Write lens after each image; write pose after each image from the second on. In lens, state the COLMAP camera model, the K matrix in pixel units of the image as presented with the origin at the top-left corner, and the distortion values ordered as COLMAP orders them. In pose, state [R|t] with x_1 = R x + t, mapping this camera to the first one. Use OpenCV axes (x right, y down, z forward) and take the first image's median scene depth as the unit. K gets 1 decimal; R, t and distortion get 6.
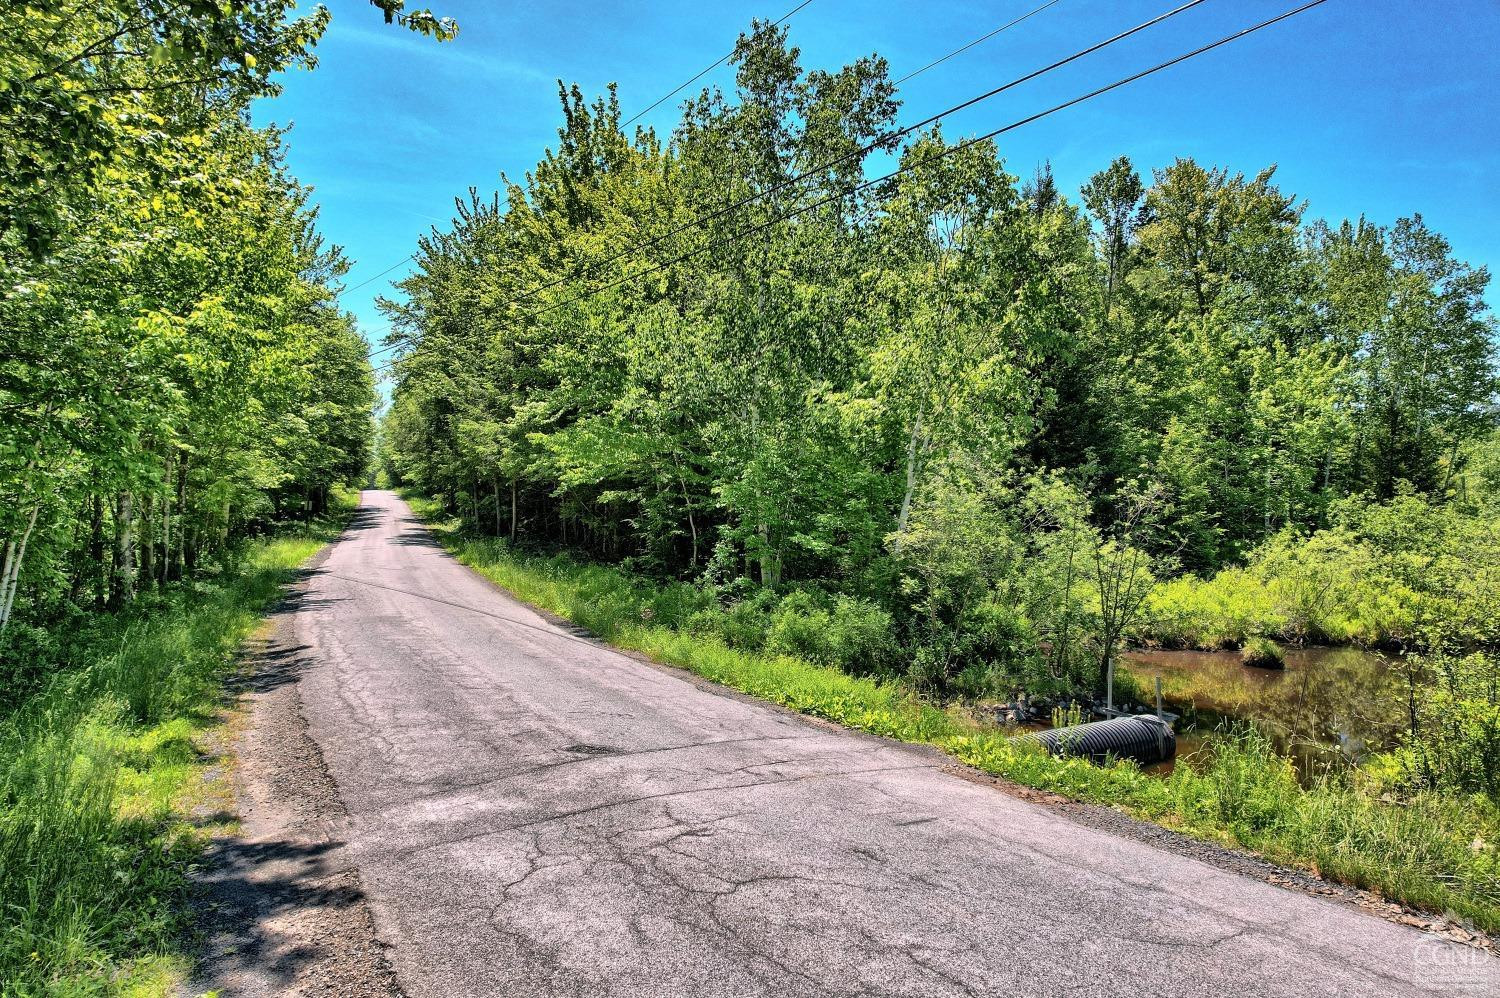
lens RADIAL K [[956.2, 0, 752.0], [0, 956.2, 498.4], [0, 0, 1]] dist [-0.015913, 0.023699]
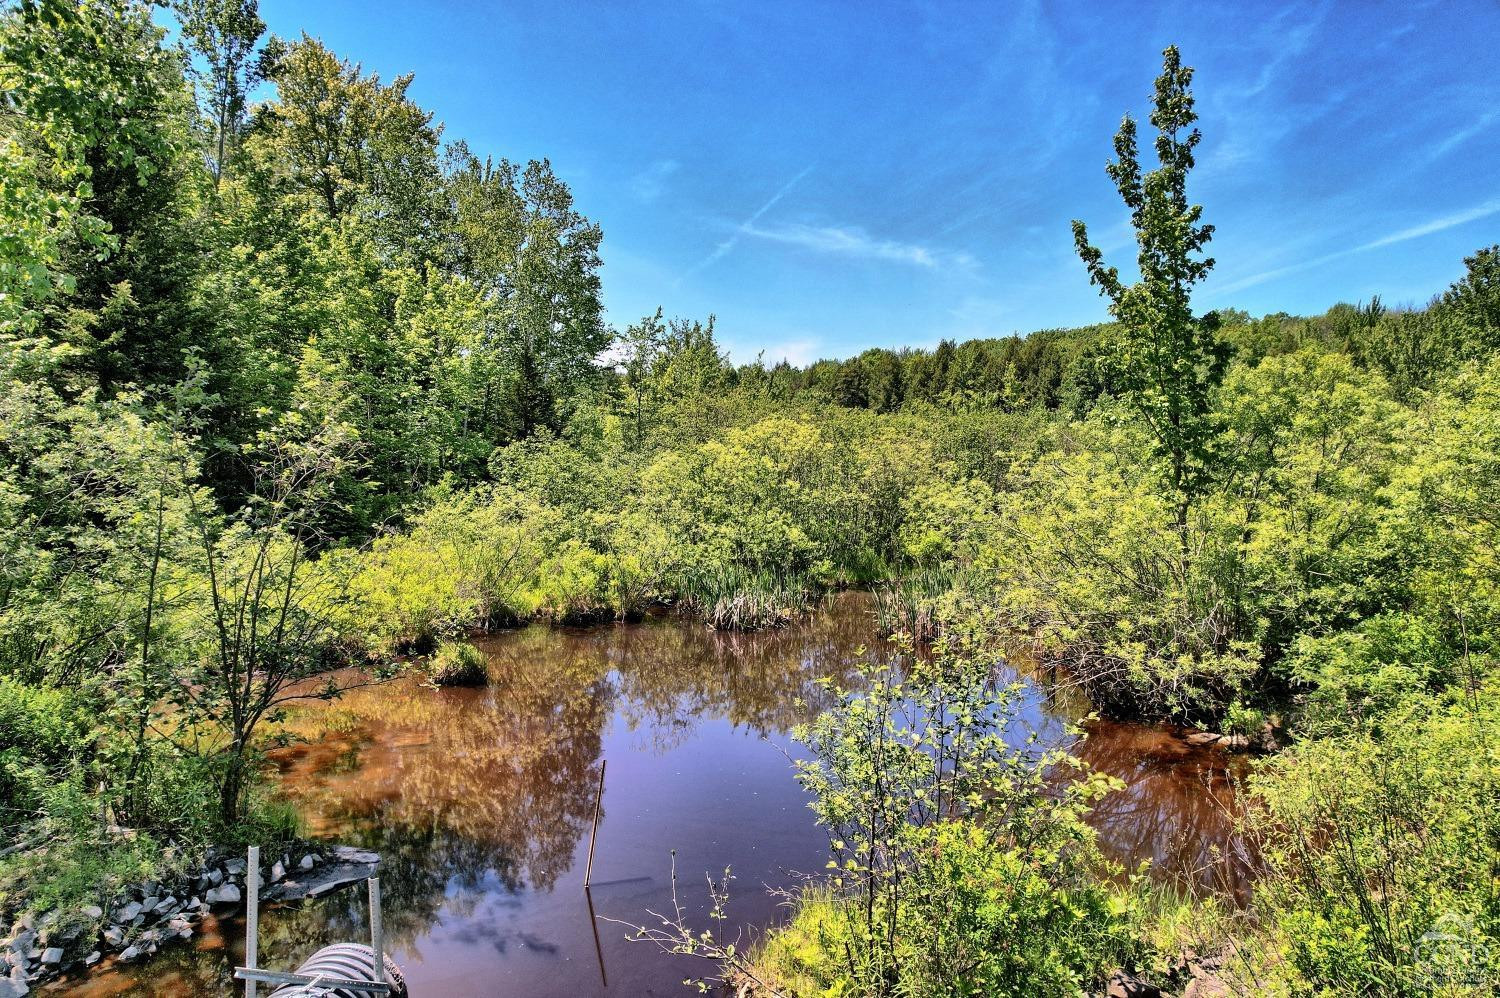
lens RADIAL K [[956.2, 0, 746.5], [0, 956.2, 493.4], [0, 0, 1]] dist [-0.015913, 0.023699]
pose [[0.649906, -0.030377, 0.759407, 0.071055], [-0.012254, 0.998652, 0.050435, -0.002274], [-0.759916, -0.042083, 0.648658, 0.198751]]
